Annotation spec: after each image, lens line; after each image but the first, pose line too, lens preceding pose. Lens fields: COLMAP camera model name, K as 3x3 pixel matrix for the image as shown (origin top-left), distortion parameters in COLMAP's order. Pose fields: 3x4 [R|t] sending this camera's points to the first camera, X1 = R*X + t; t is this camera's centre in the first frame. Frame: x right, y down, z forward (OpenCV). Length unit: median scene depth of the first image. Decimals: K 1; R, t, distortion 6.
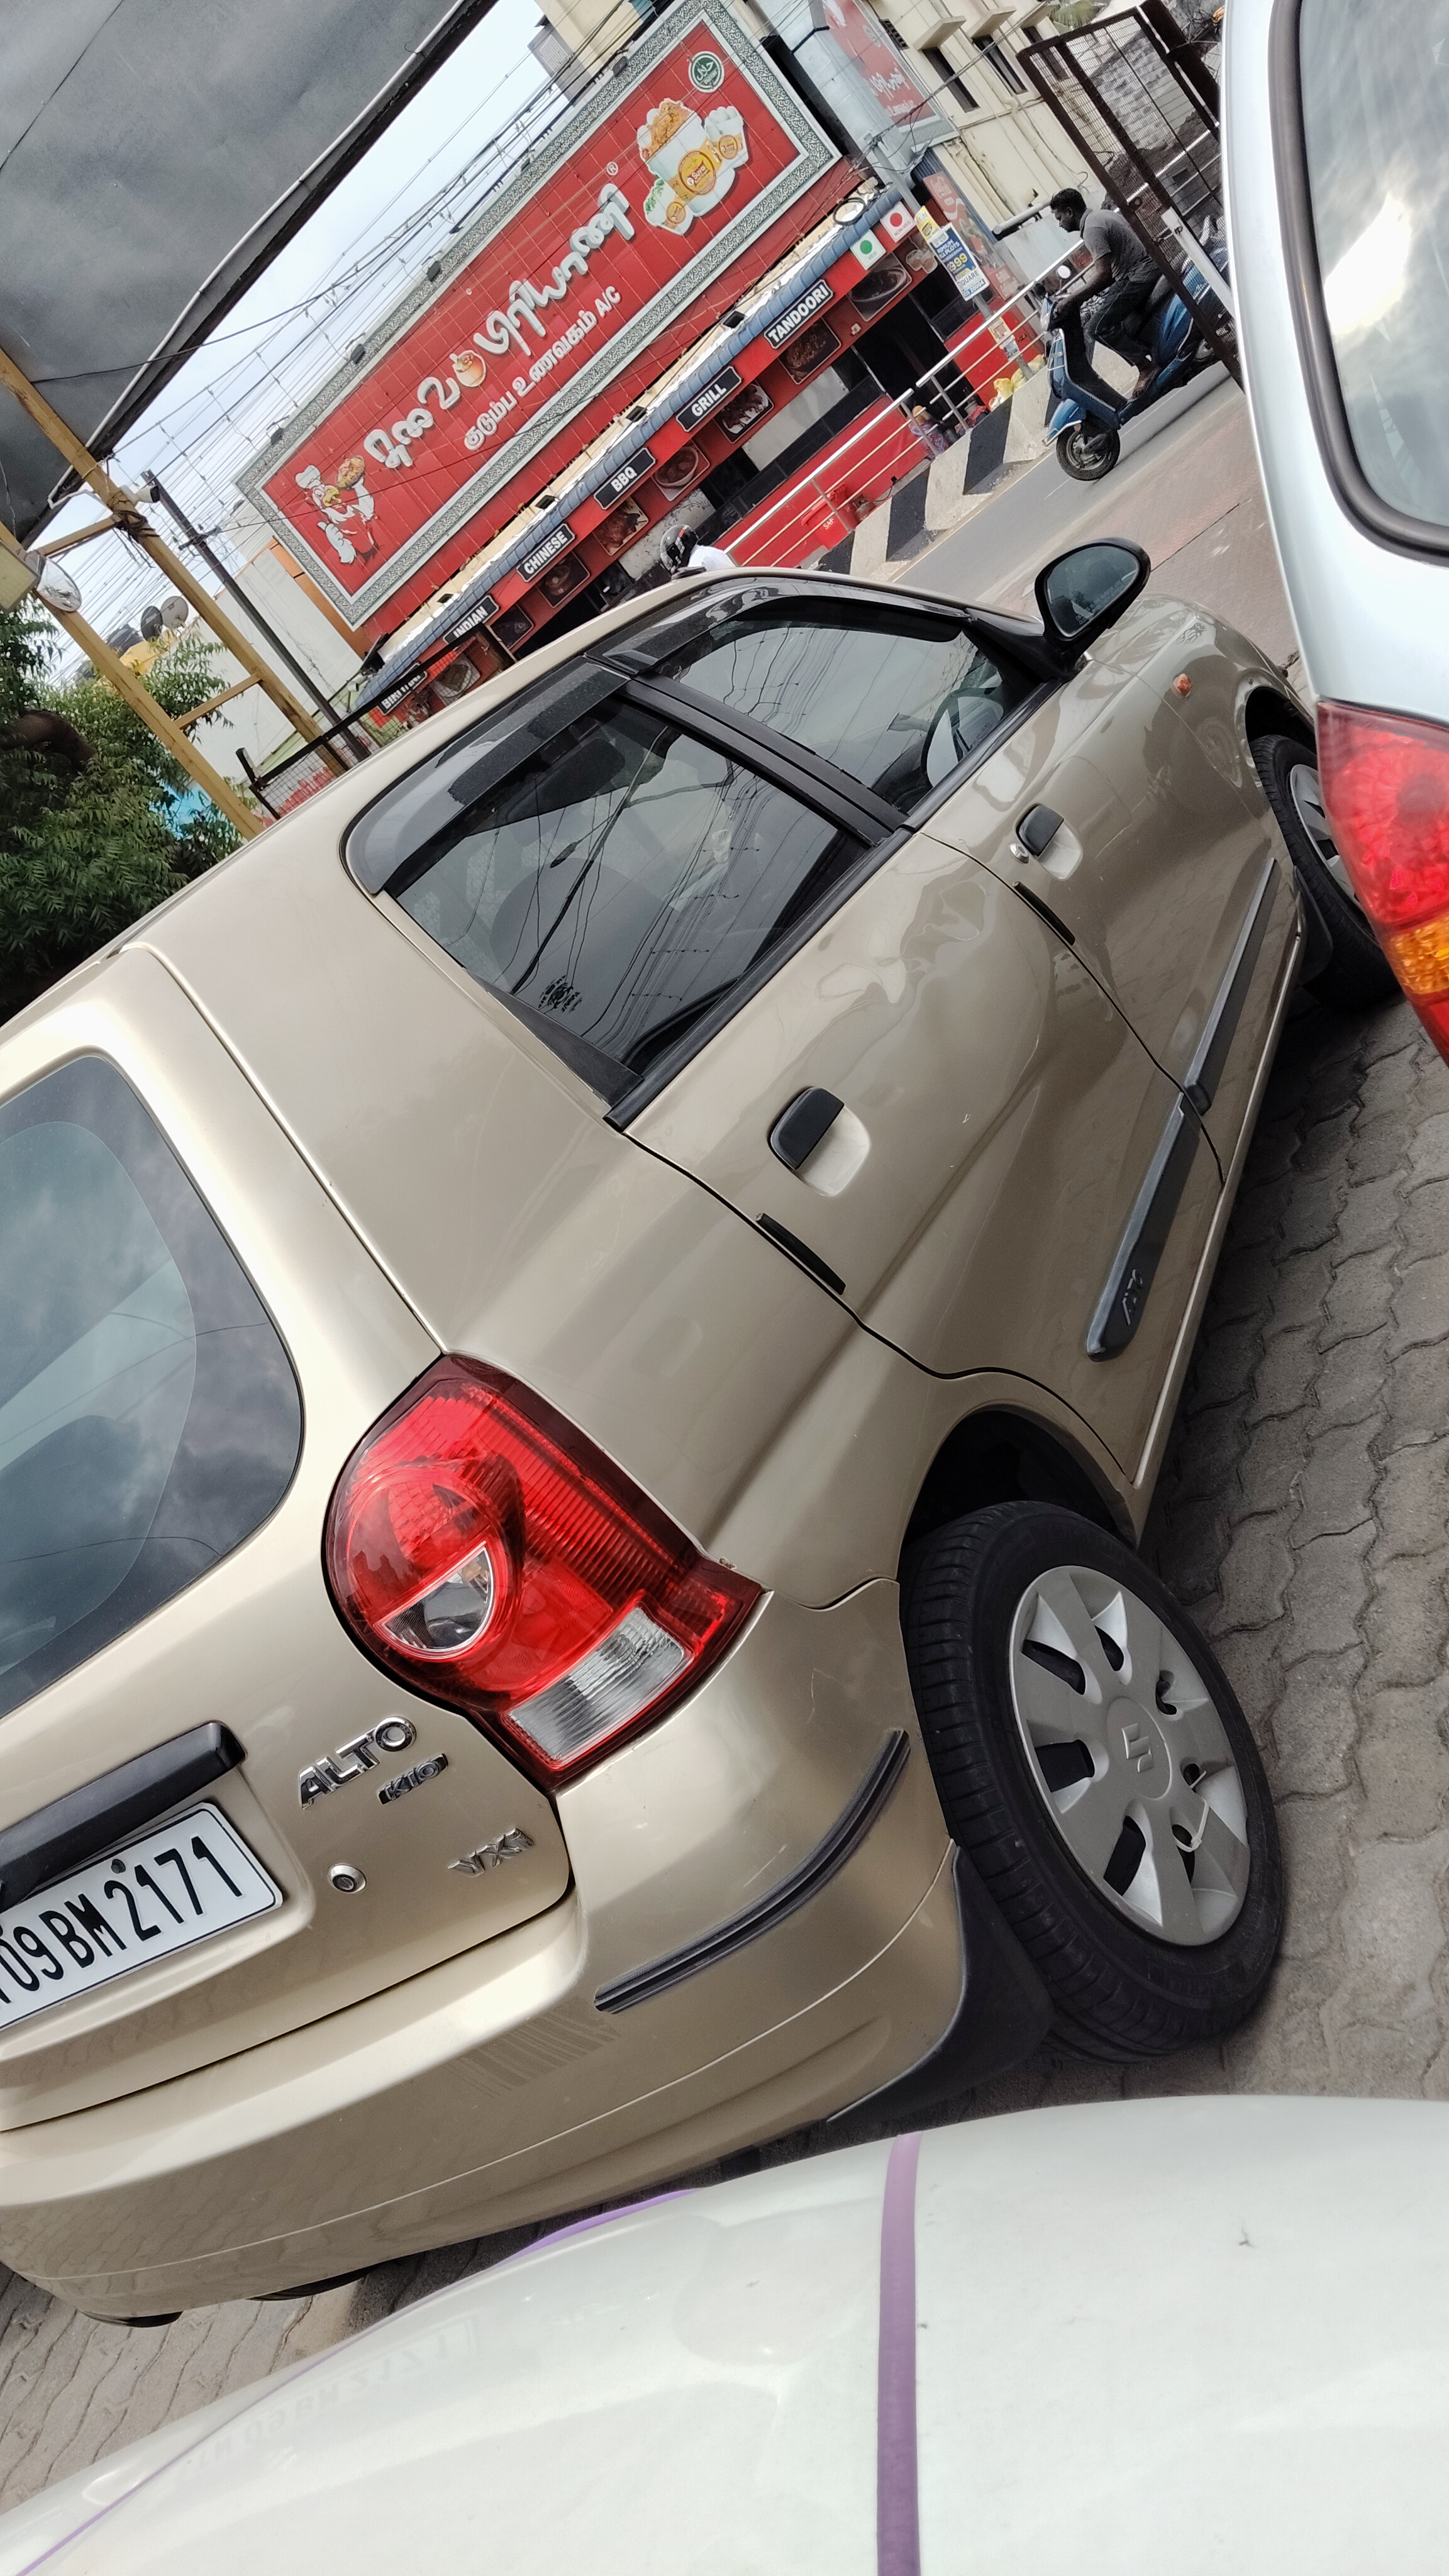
lens RADIAL K [[2212.8, 0, 724.5], [0, 2212.8, 1288.0], [0, 0, 1]] dist [0.119838, -0.210352]
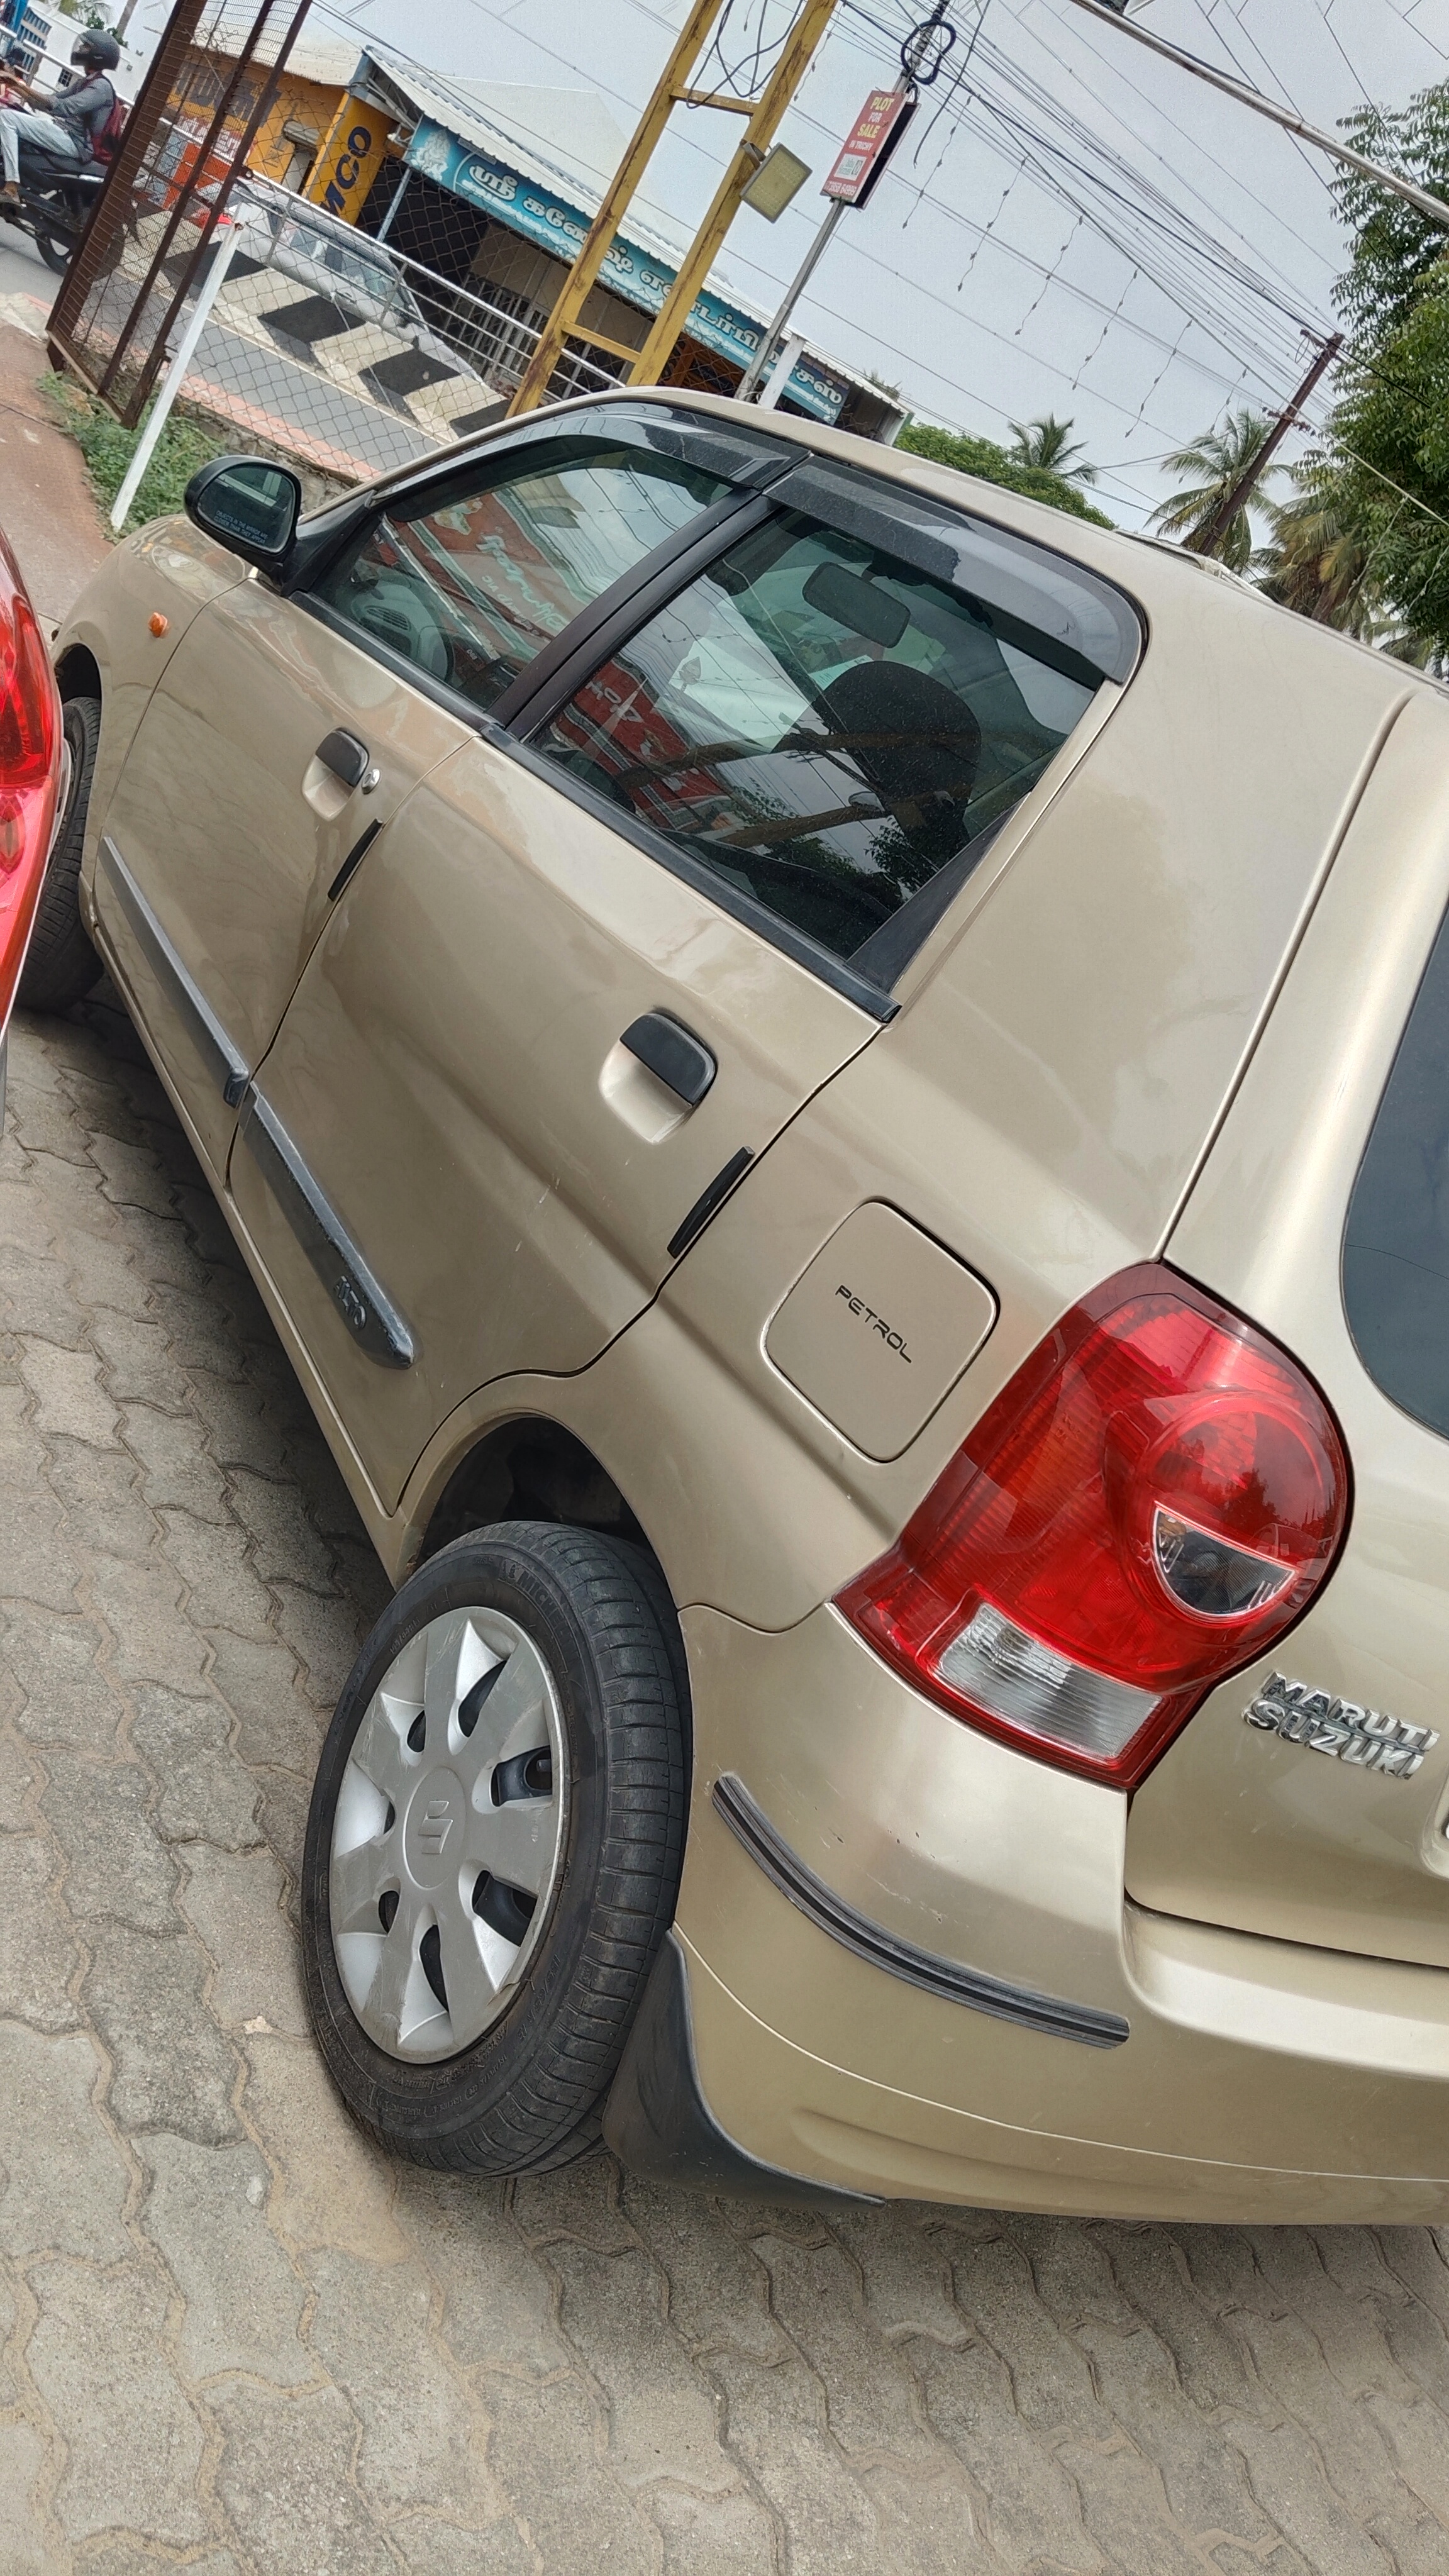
lens RADIAL K [[2212.8, 0, 724.5], [0, 2212.8, 1288.0], [0, 0, 1]] dist [0.119838, -0.210352]
pose [[0.148087, 0.535470, 0.831470, -0.226152], [-0.477196, 0.775081, -0.414166, 0.071964], [-0.866230, -0.335442, 0.370304, 0.426215]]
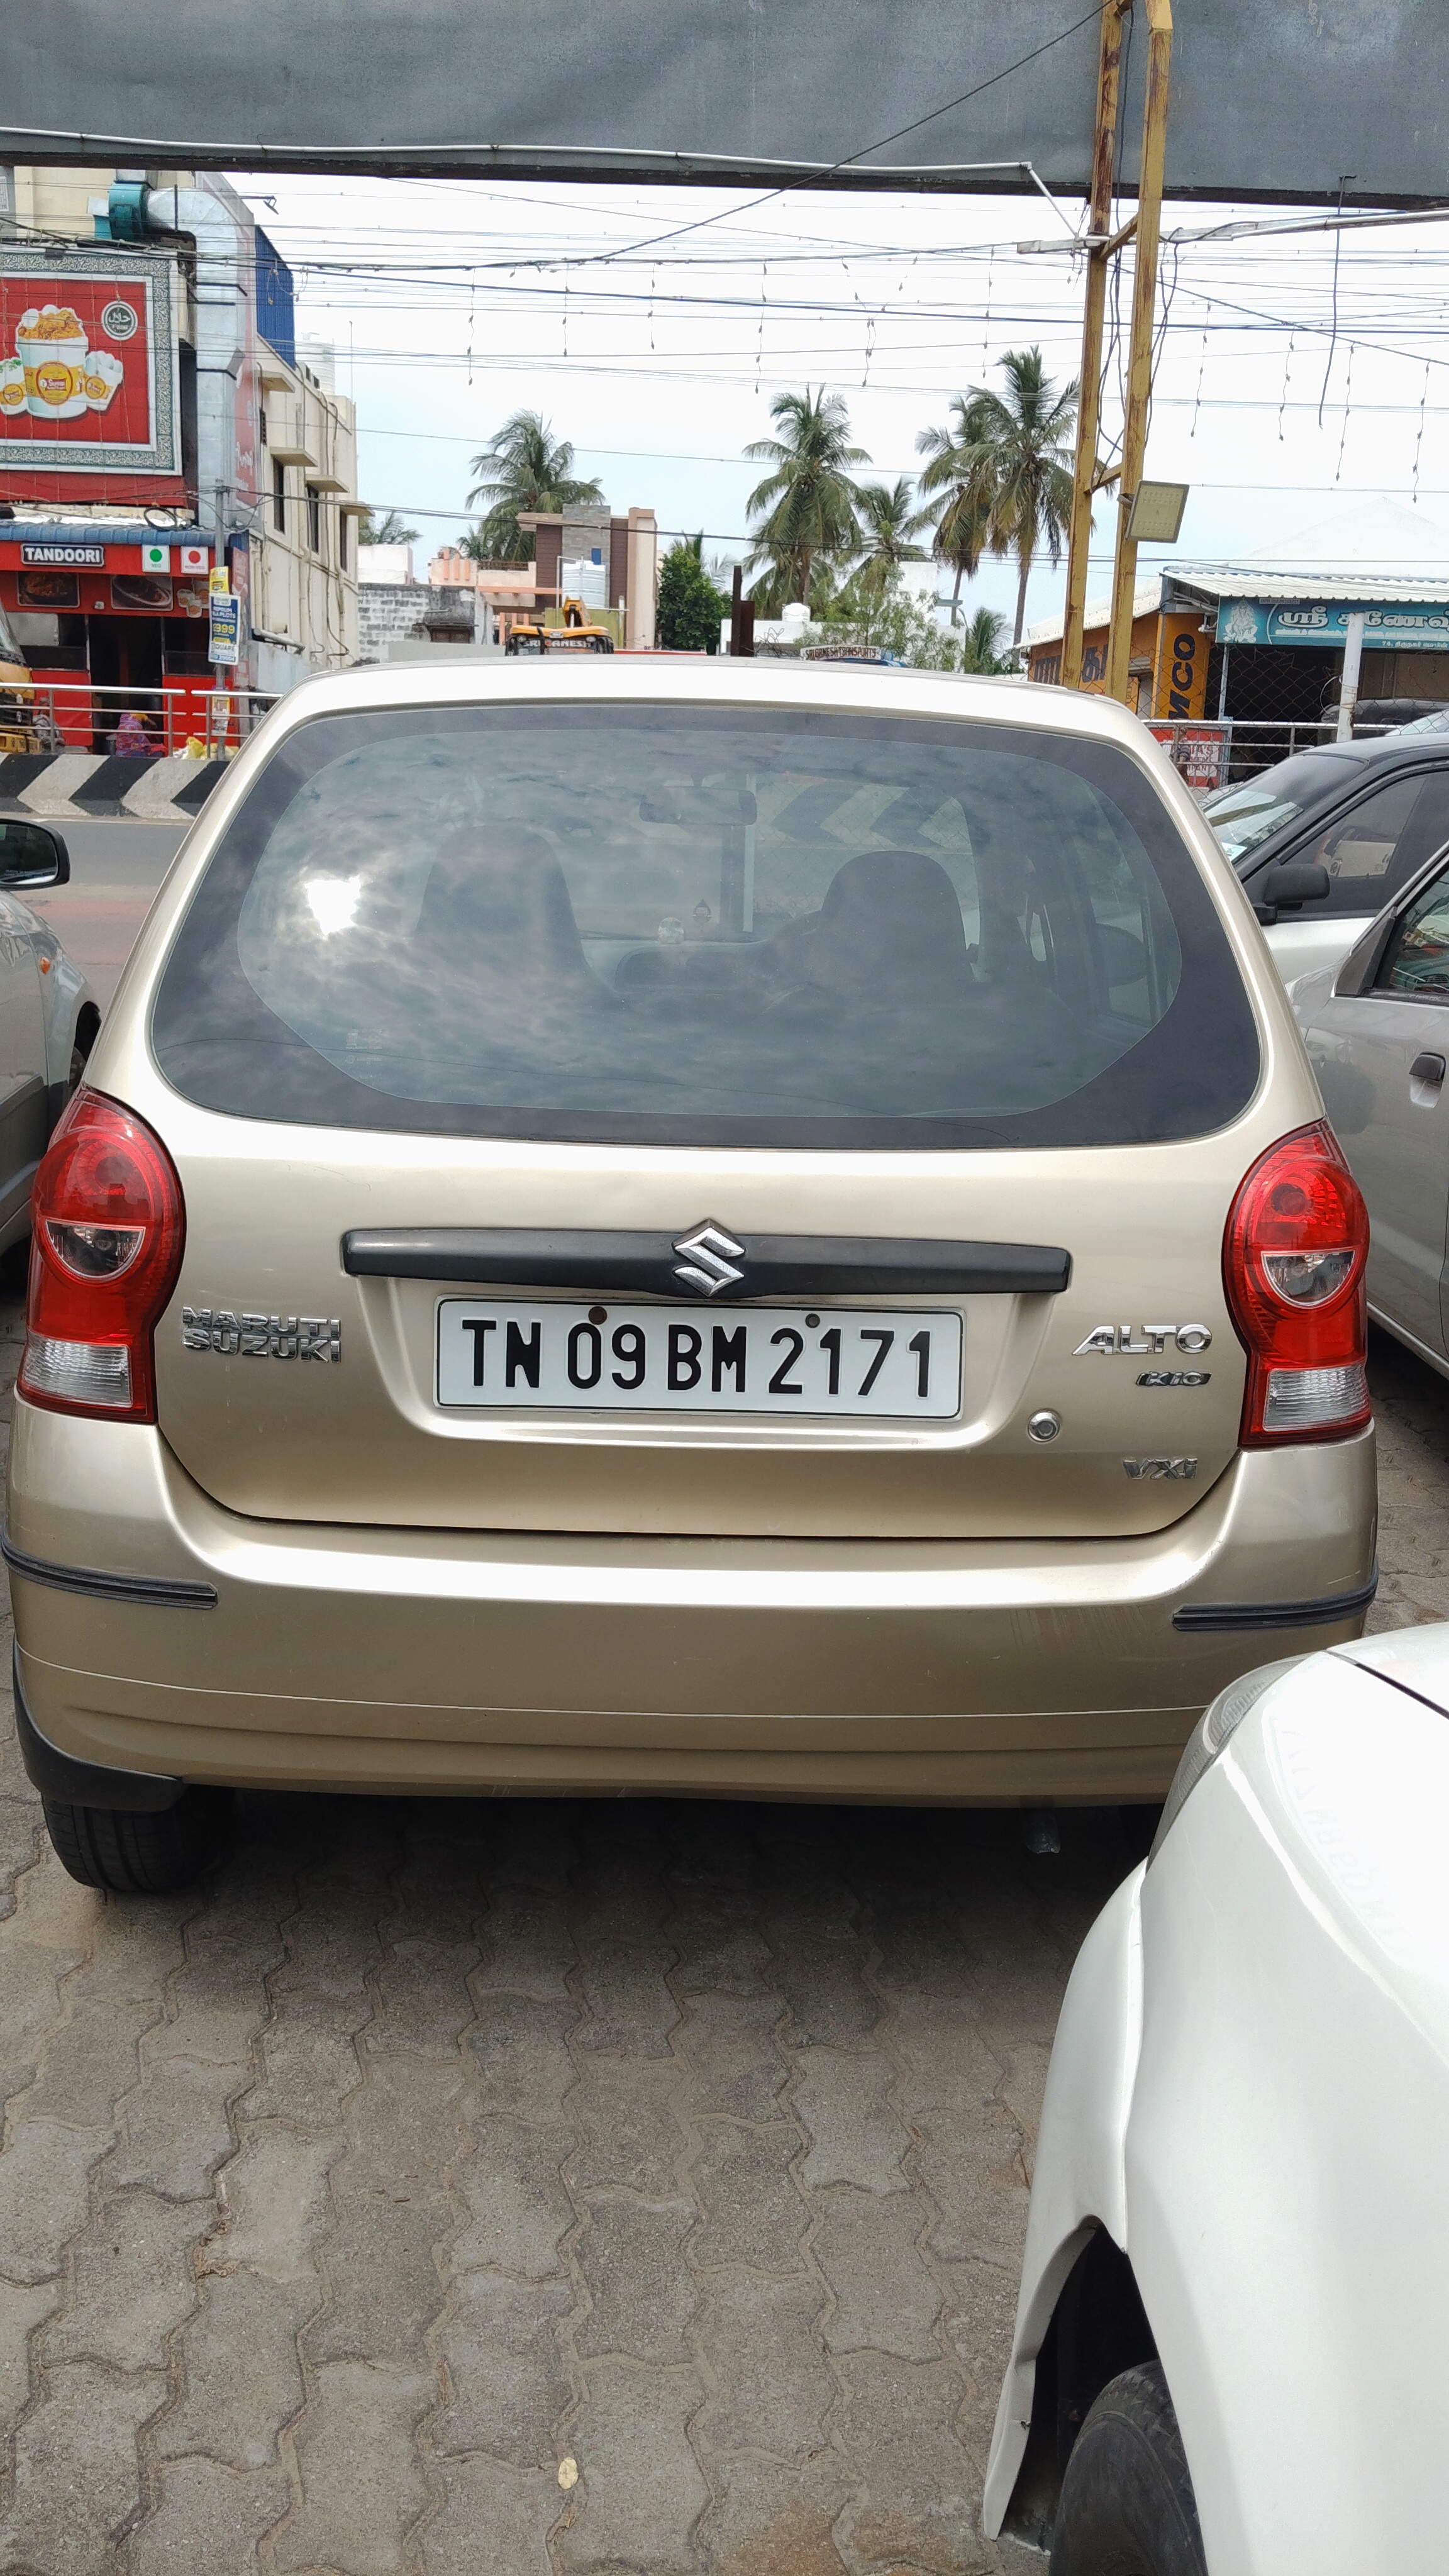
lens RADIAL K [[2212.8, 0, 724.5], [0, 2212.8, 1288.0], [0, 0, 1]] dist [0.119838, -0.210352]
pose [[0.690412, 0.550767, 0.469028, -0.055680], [-0.442854, 0.834449, -0.327988, 0.042136], [-0.572024, 0.018736, 0.820023, 0.008676]]
